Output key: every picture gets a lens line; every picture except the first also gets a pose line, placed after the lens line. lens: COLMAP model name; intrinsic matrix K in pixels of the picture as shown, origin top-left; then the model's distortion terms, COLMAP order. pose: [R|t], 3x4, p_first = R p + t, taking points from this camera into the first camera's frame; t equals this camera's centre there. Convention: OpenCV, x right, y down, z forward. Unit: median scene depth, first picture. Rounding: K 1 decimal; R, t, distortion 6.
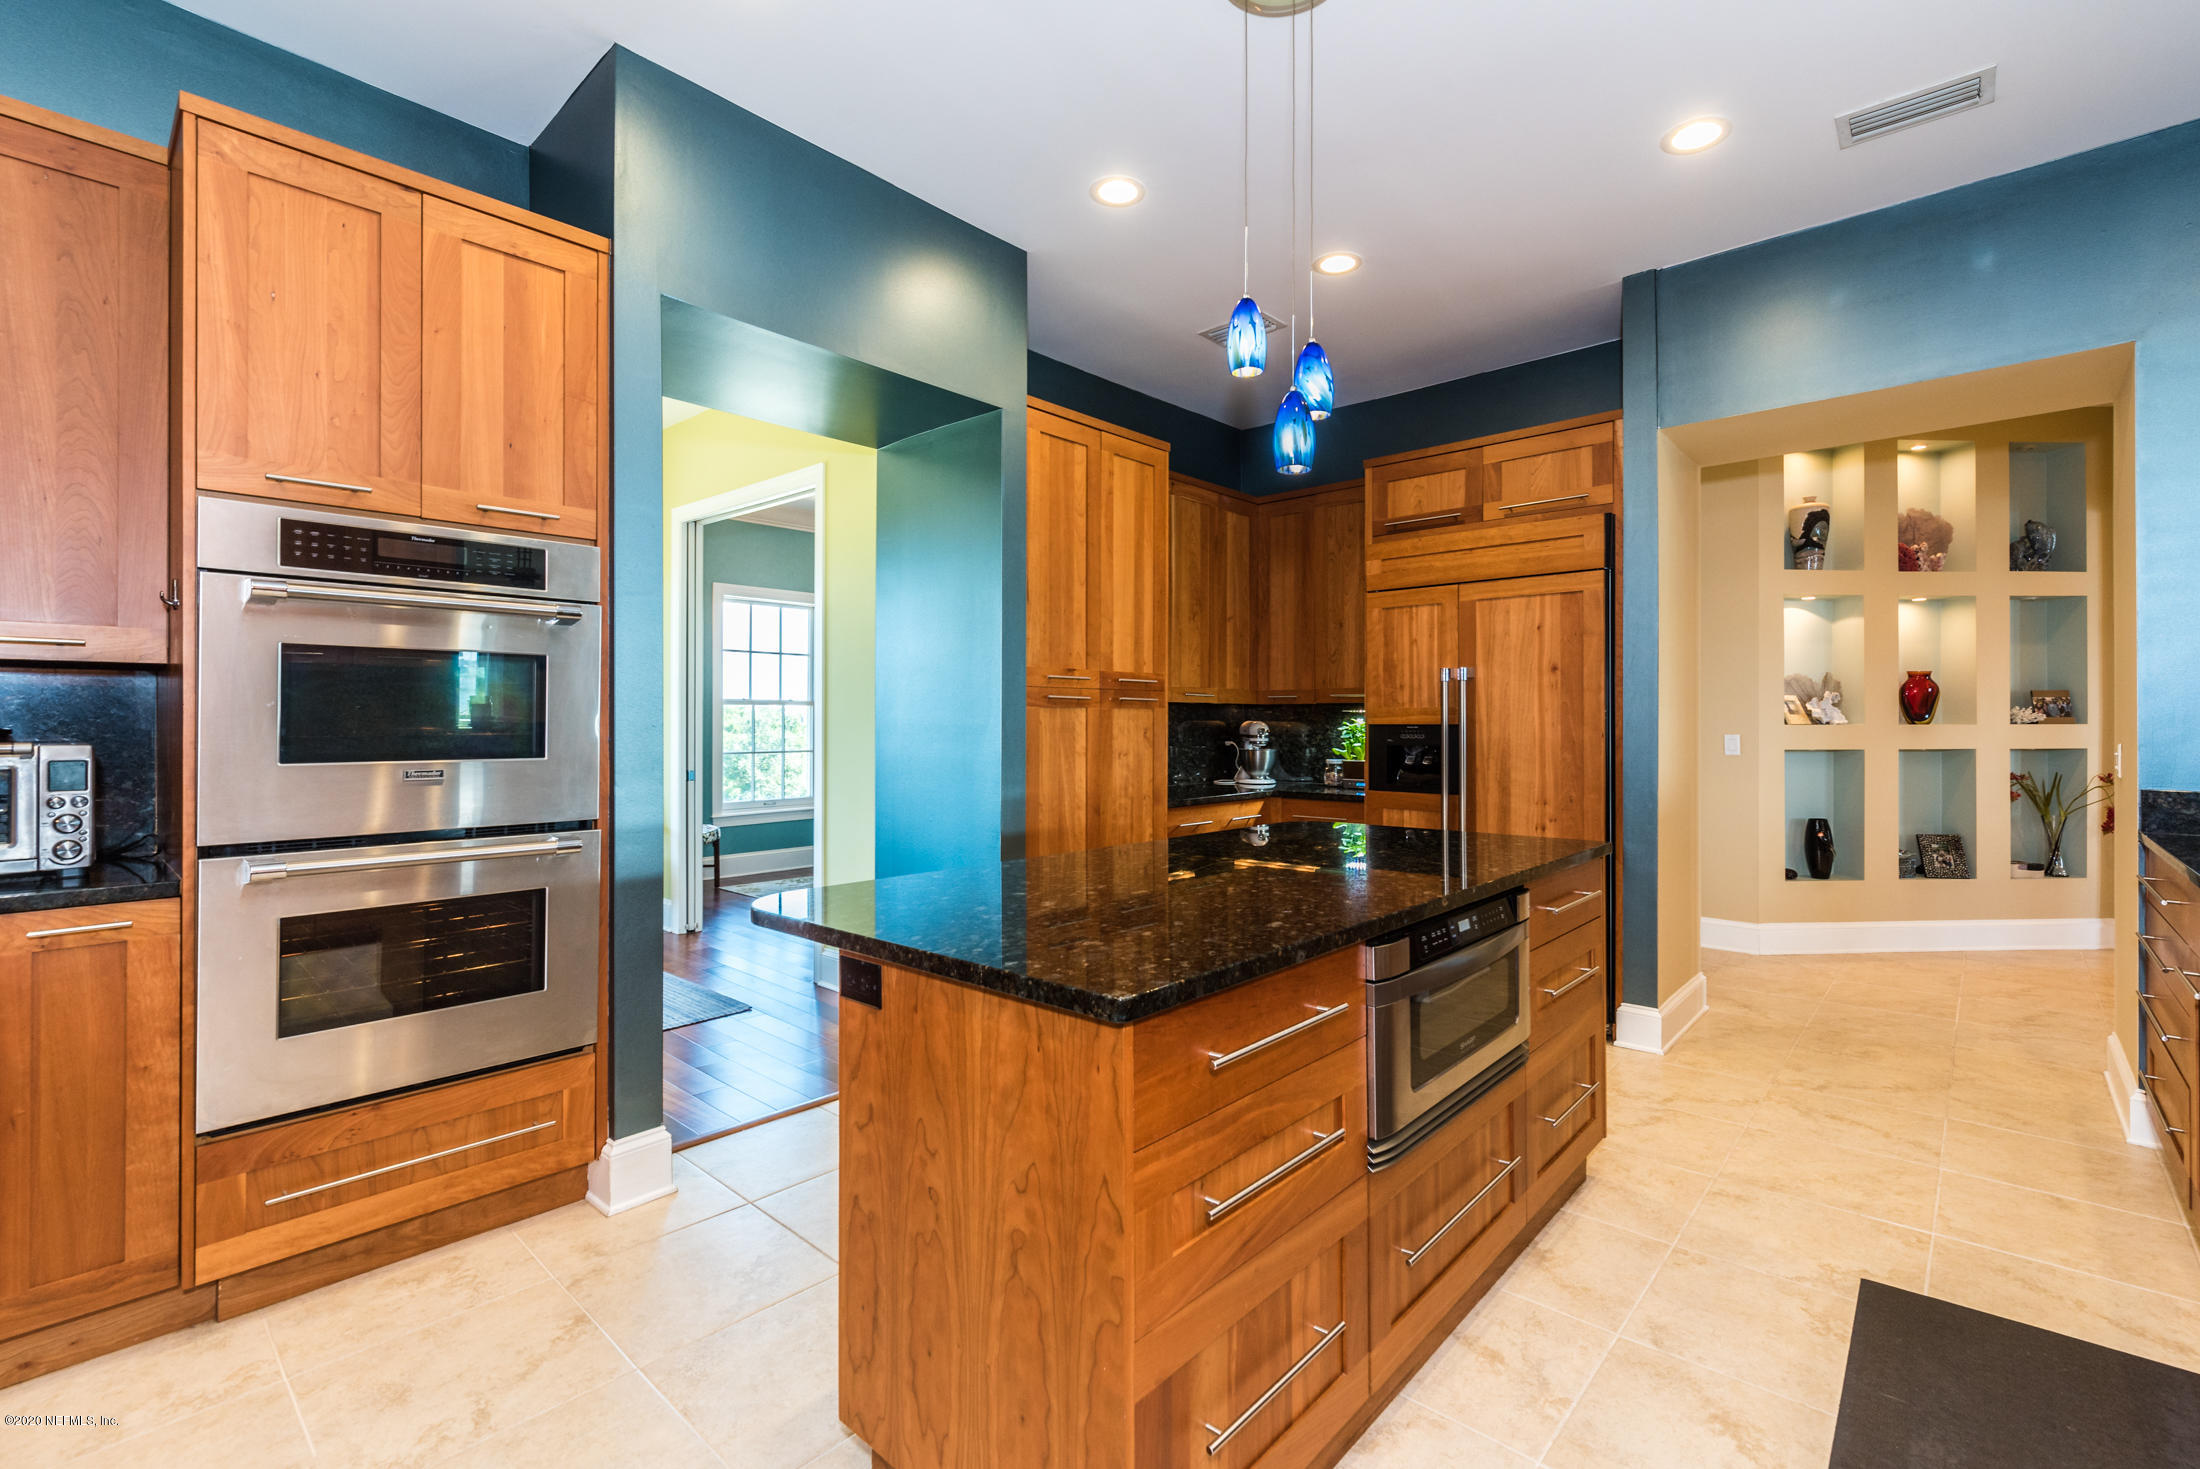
lens RADIAL K [[966.7, 0, 1138.9], [0, 966.7, 724.8], [0, 0, 1]] dist [0.005471, -0.000539]
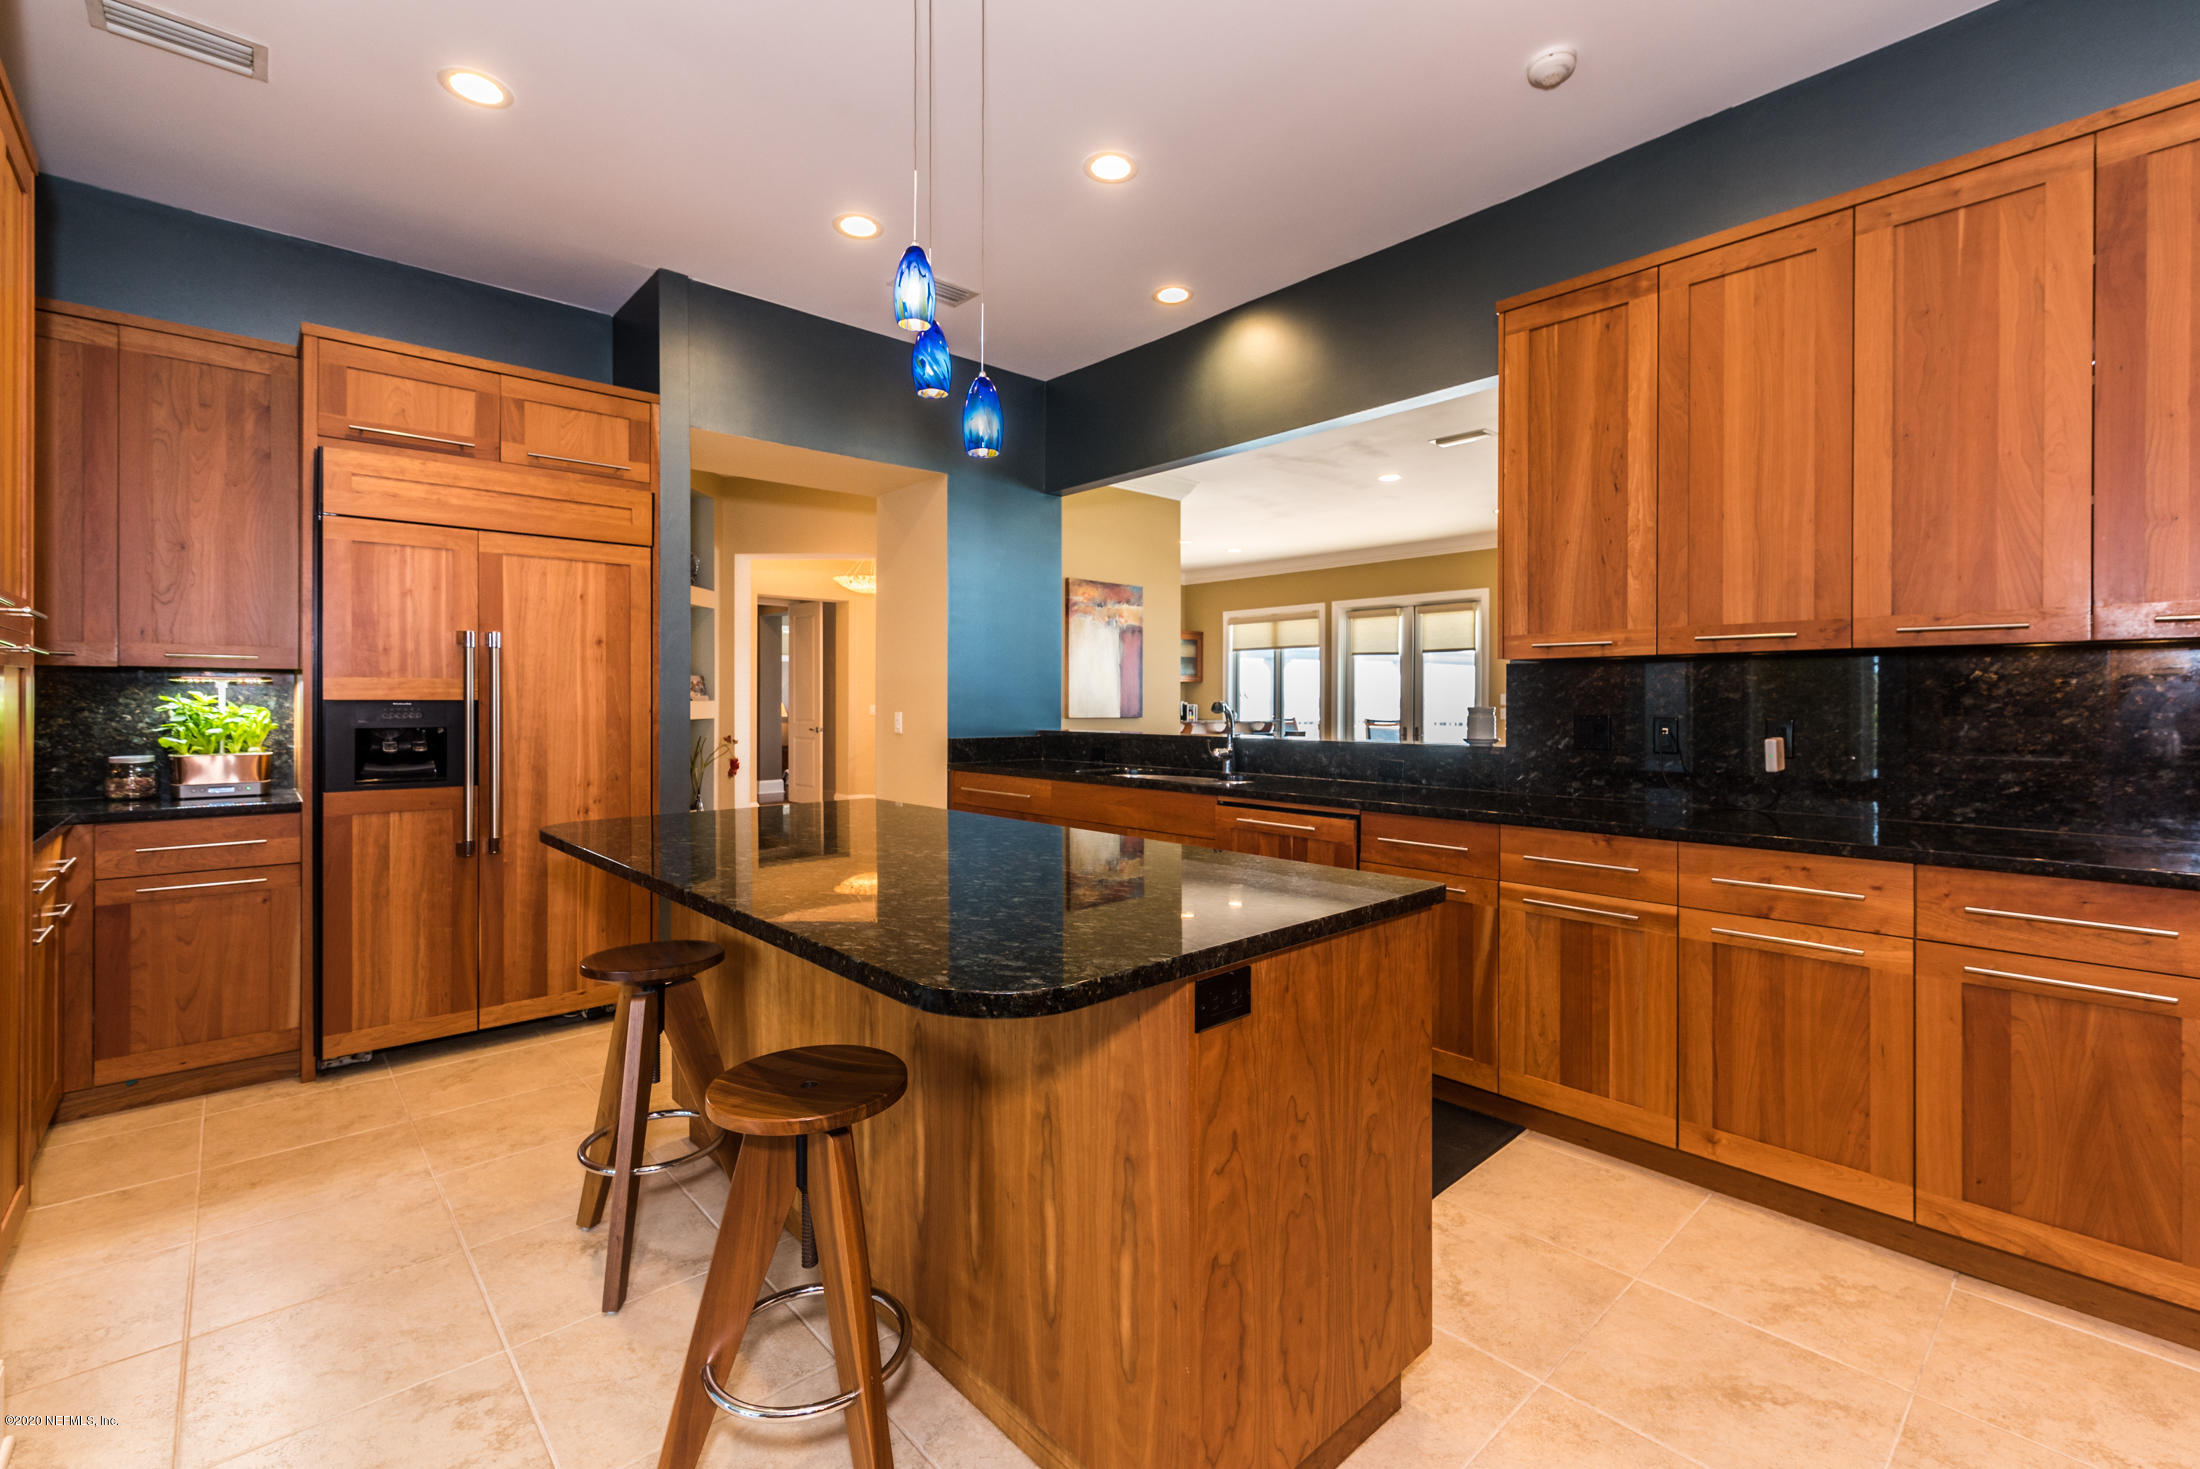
lens RADIAL K [[966.7, 0, 1092.9], [0, 966.7, 705.8], [0, 0, 1]] dist [0.005471, -0.000539]
pose [[0.109865, -0.003952, 0.993939, -0.463733], [0.000649, 0.999992, 0.003905, 0.001596], [-0.993946, 0.000216, 0.109867, 0.412761]]
